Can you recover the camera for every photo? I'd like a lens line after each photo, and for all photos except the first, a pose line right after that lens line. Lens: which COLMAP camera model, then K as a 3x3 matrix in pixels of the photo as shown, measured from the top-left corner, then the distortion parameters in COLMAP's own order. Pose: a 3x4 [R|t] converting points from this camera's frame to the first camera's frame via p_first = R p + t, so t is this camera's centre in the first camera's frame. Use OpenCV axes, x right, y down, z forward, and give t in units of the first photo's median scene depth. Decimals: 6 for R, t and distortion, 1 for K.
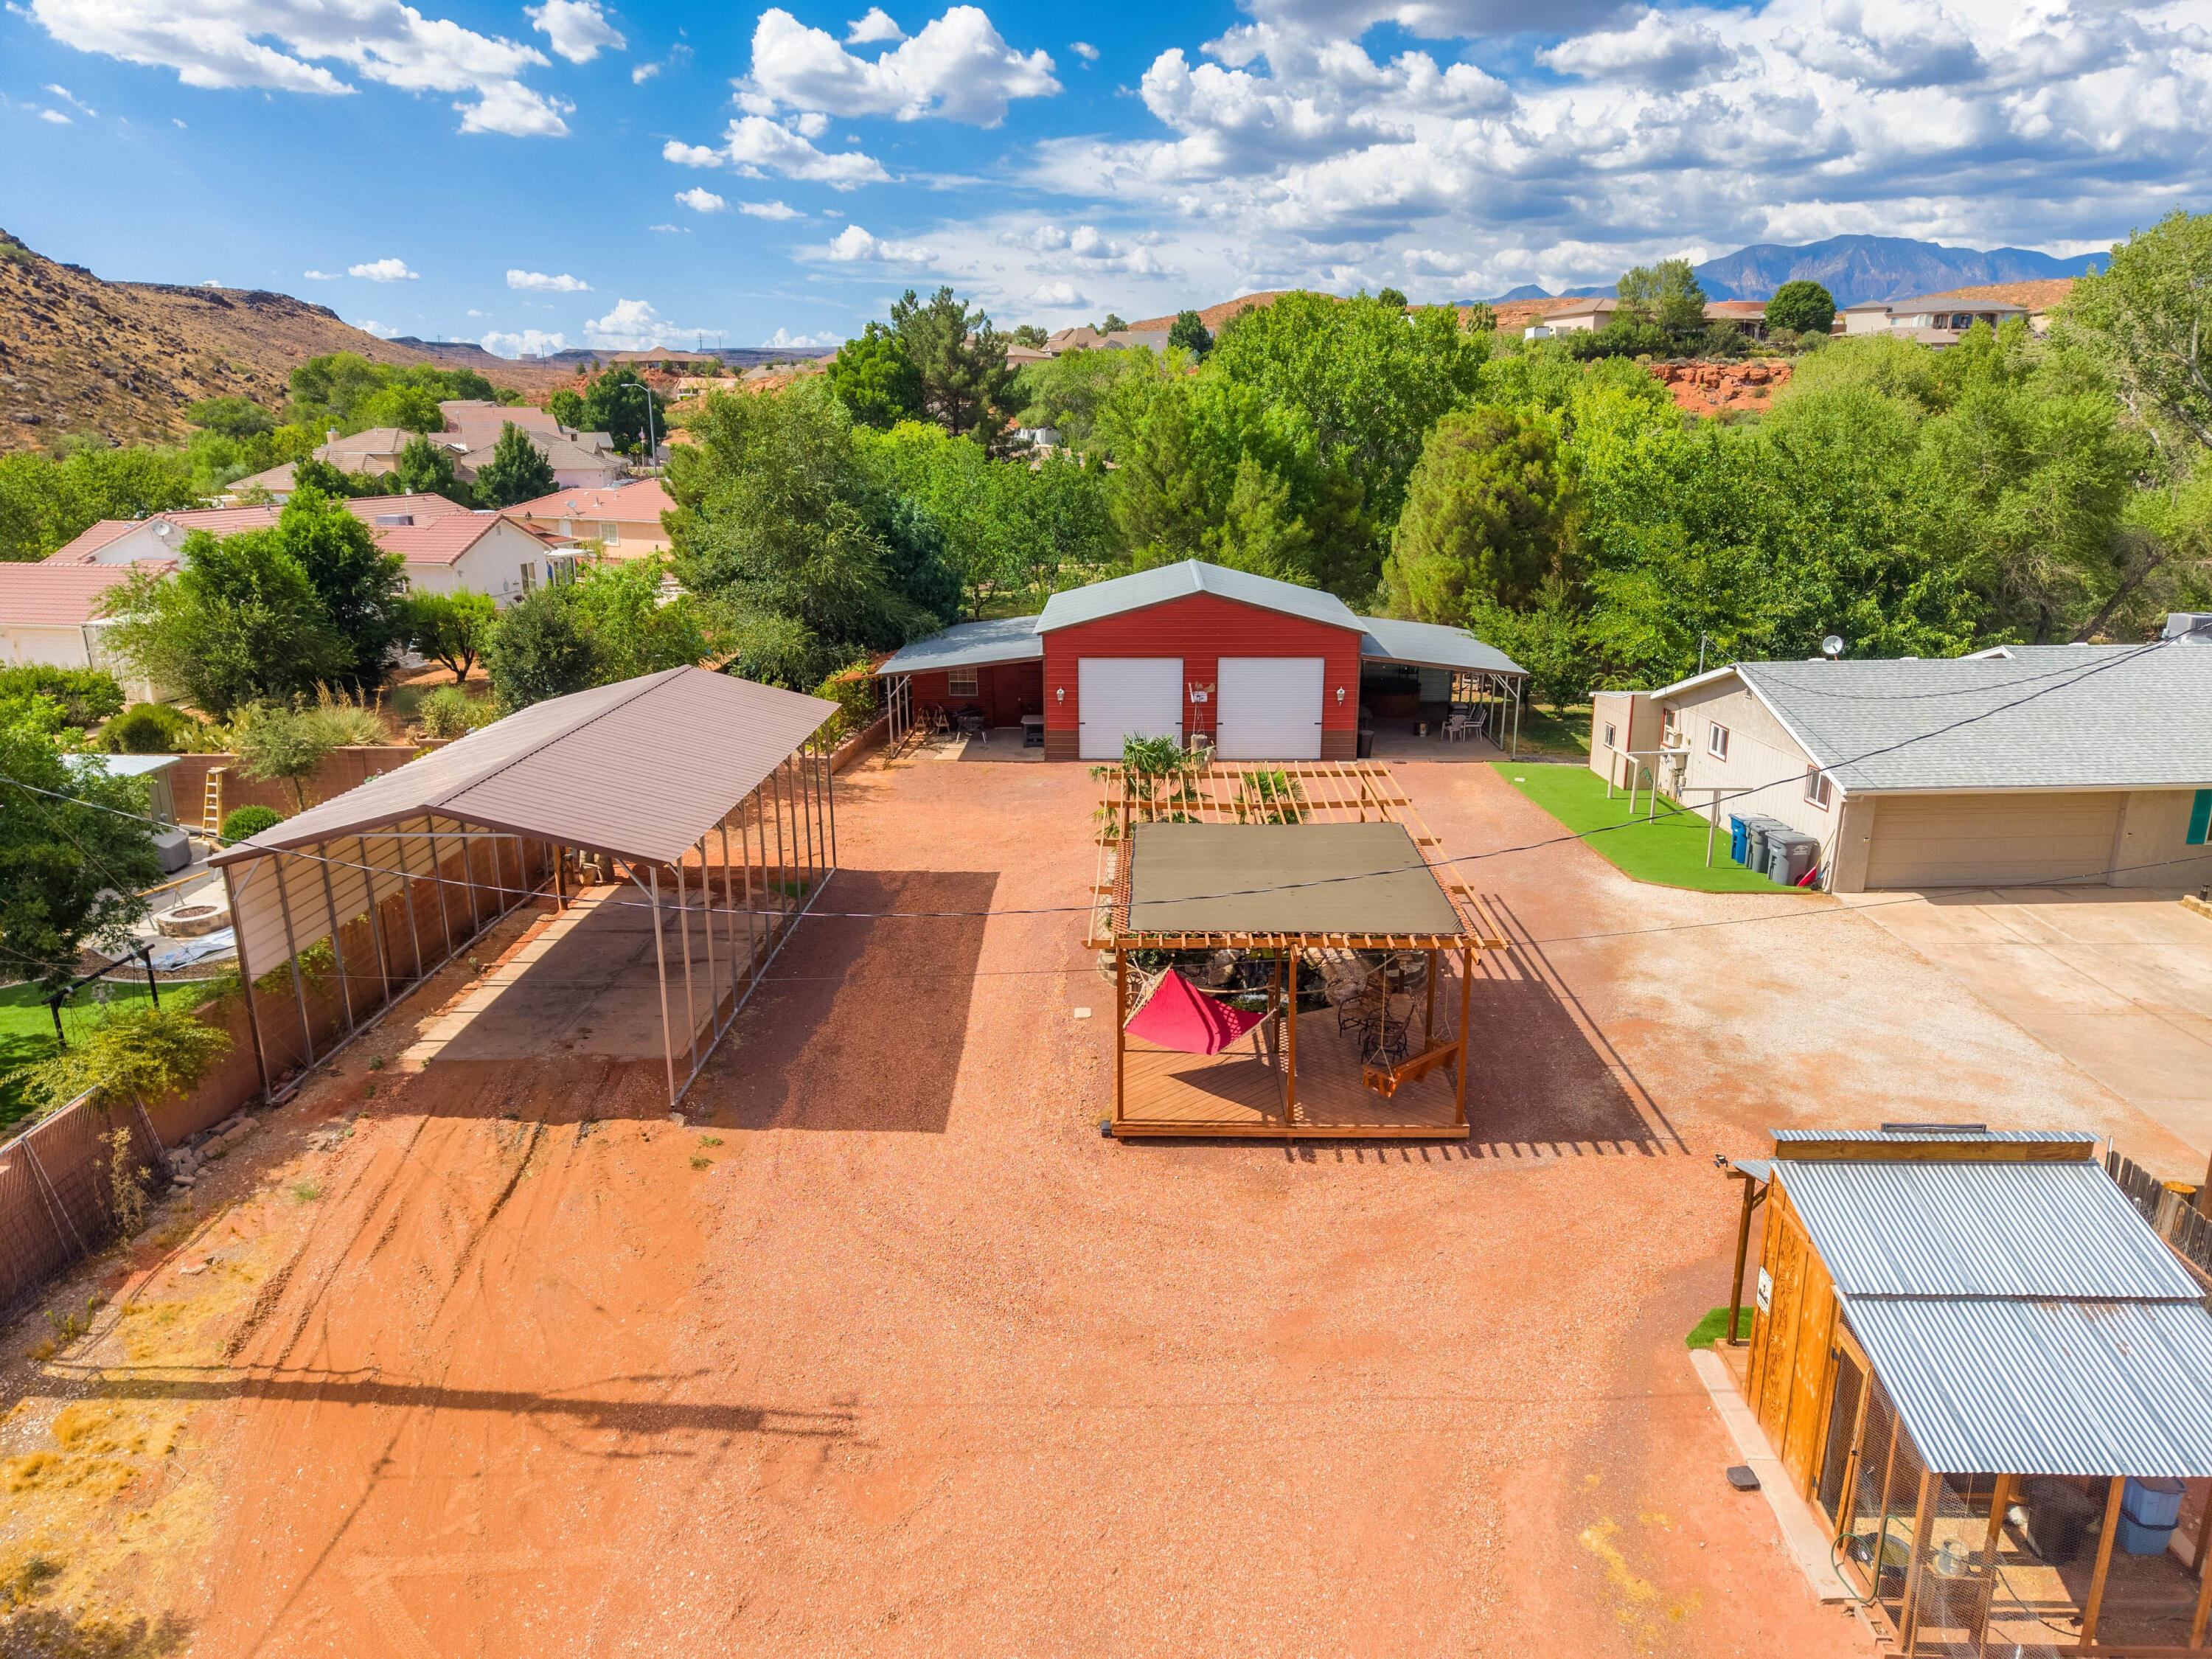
lens RADIAL K [[1479.7, 0, 1103.3], [0, 1479.7, 827.3], [0, 0, 1]] dist [0.024314, -0.021466]
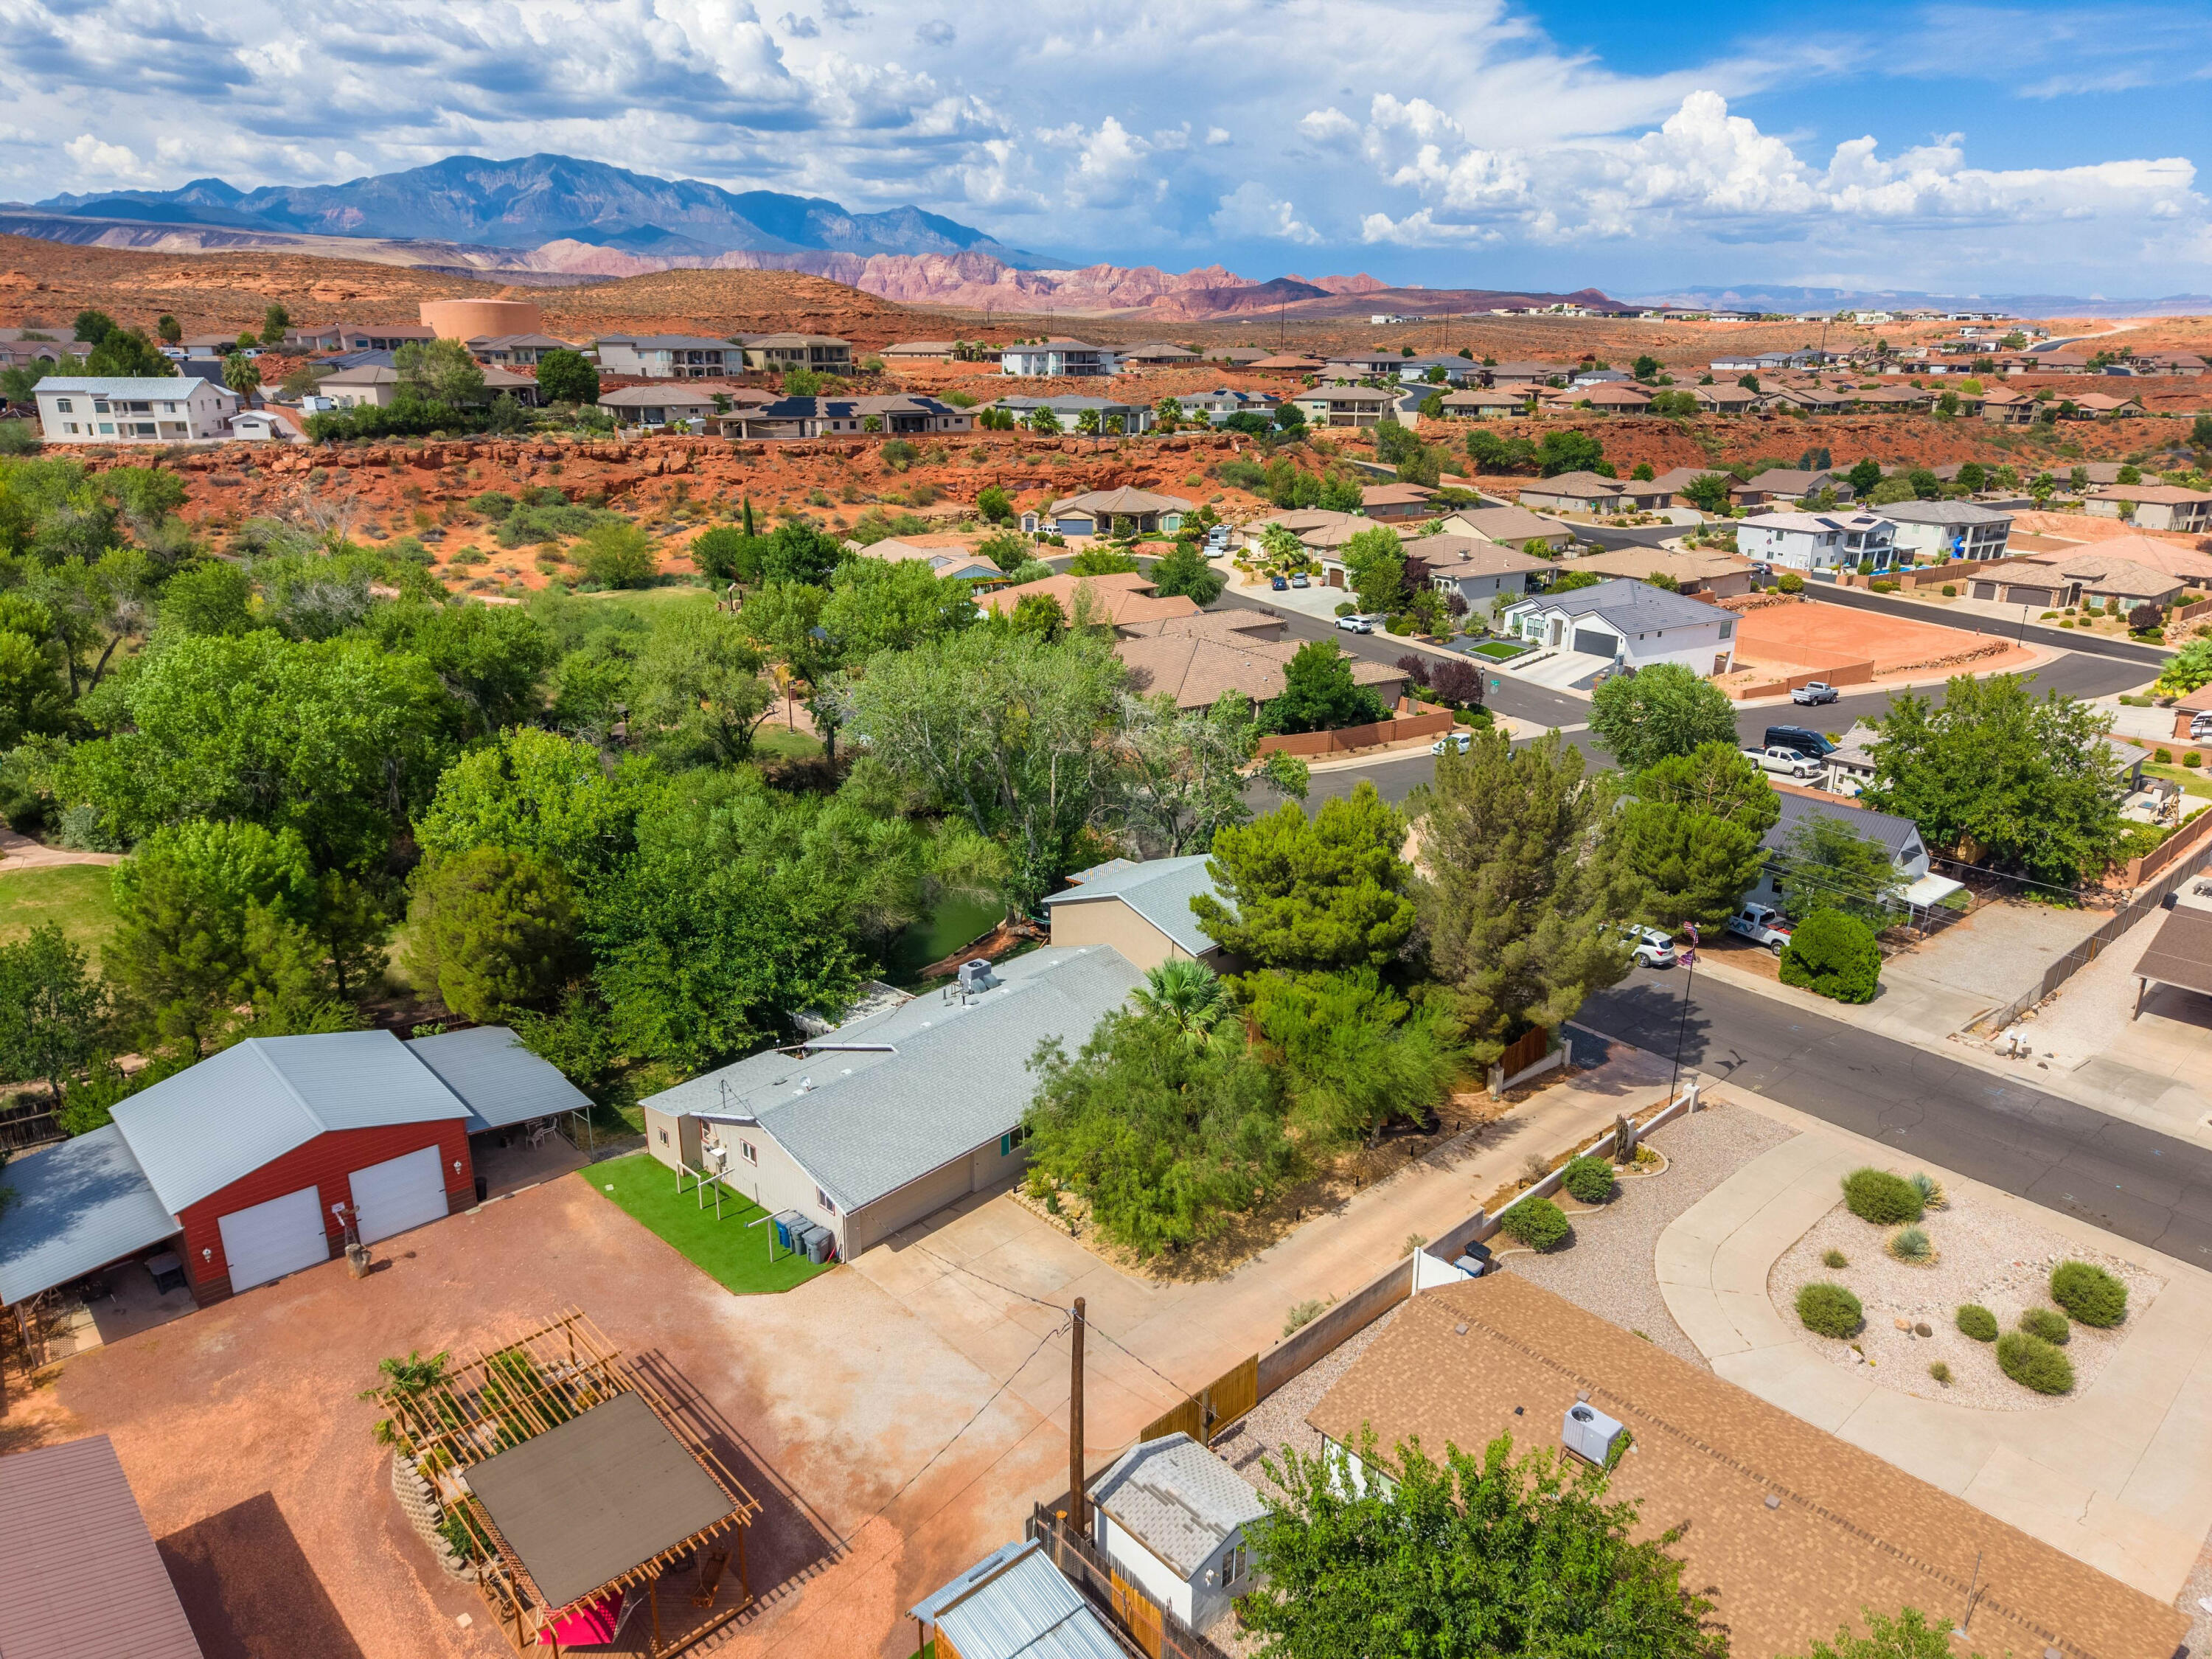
lens RADIAL K [[1479.7, 0, 1103.3], [0, 1479.7, 827.3], [0, 0, 1]] dist [0.024314, -0.021466]
pose [[0.718635, -0.212291, 0.662190, -0.223350], [0.177402, 0.976721, 0.120603, -0.428956], [-0.672378, 0.030804, 0.739567, -0.326916]]
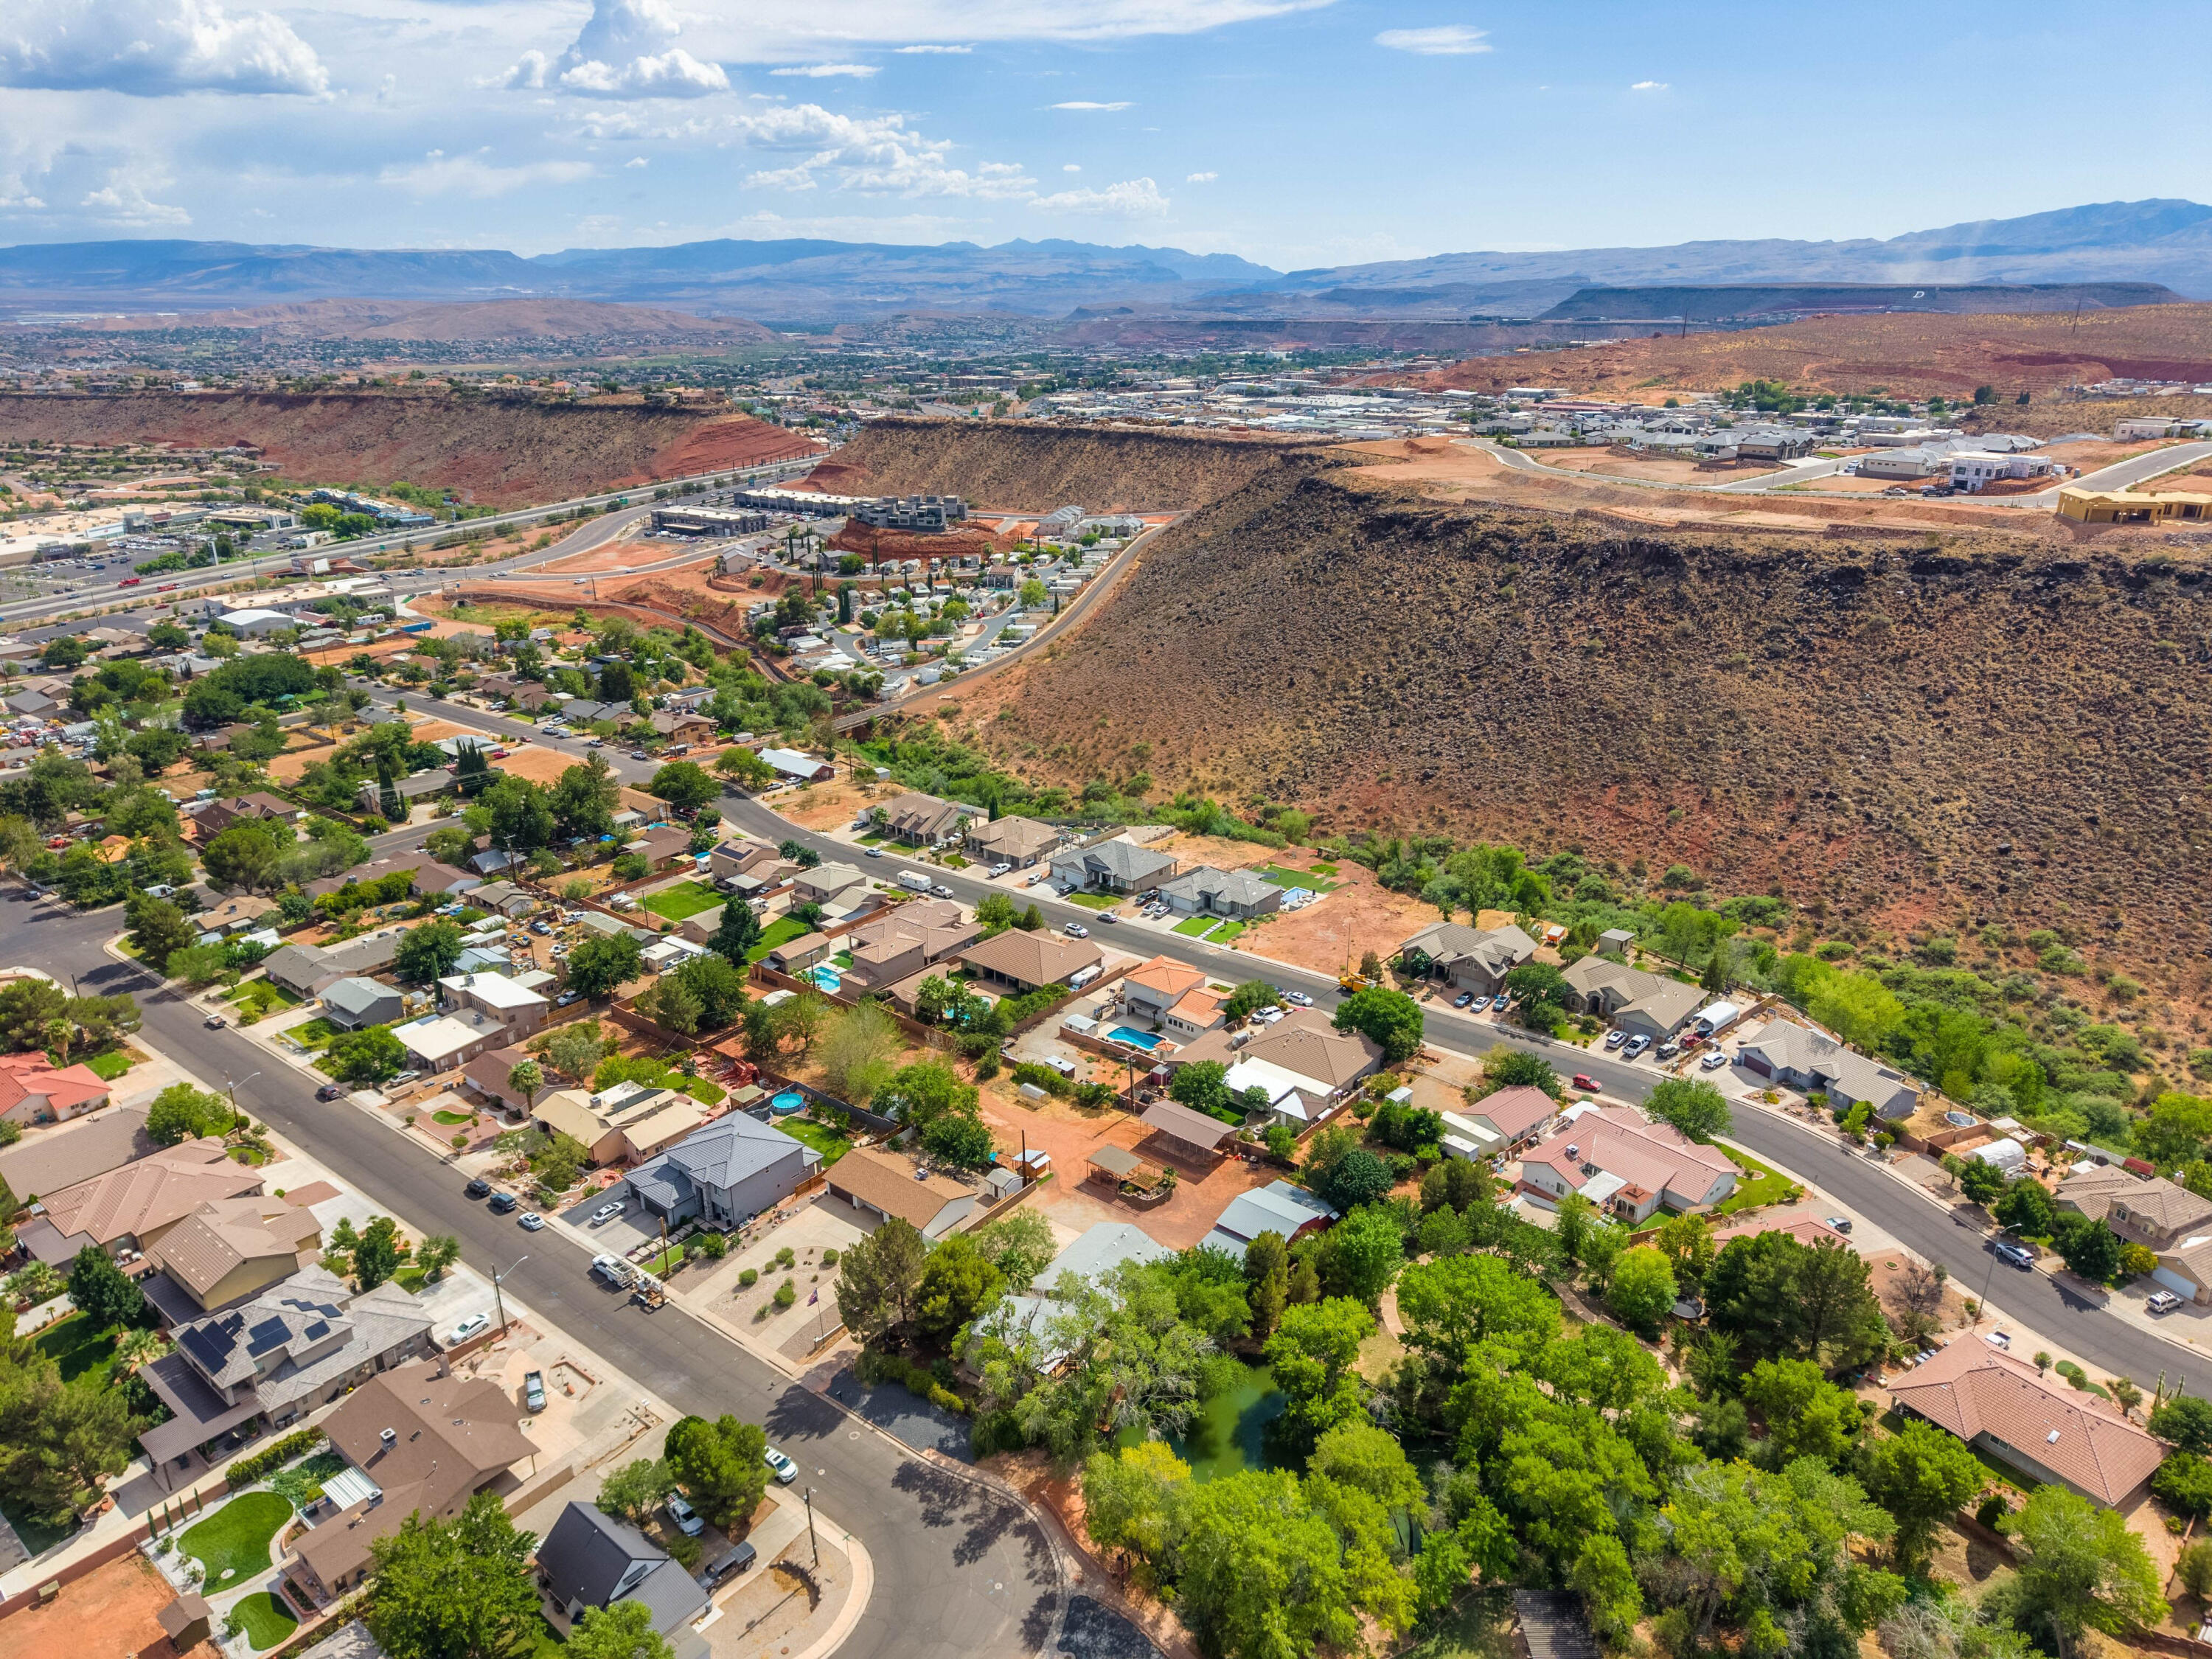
lens RADIAL K [[1479.7, 0, 1103.3], [0, 1479.7, 827.3], [0, 0, 1]] dist [0.024314, -0.021466]
pose [[-0.611301, 0.276499, -0.741525, 3.276915], [-0.205235, 0.849538, 0.485967, -3.150874], [0.764323, 0.449259, -0.462576, 2.221865]]
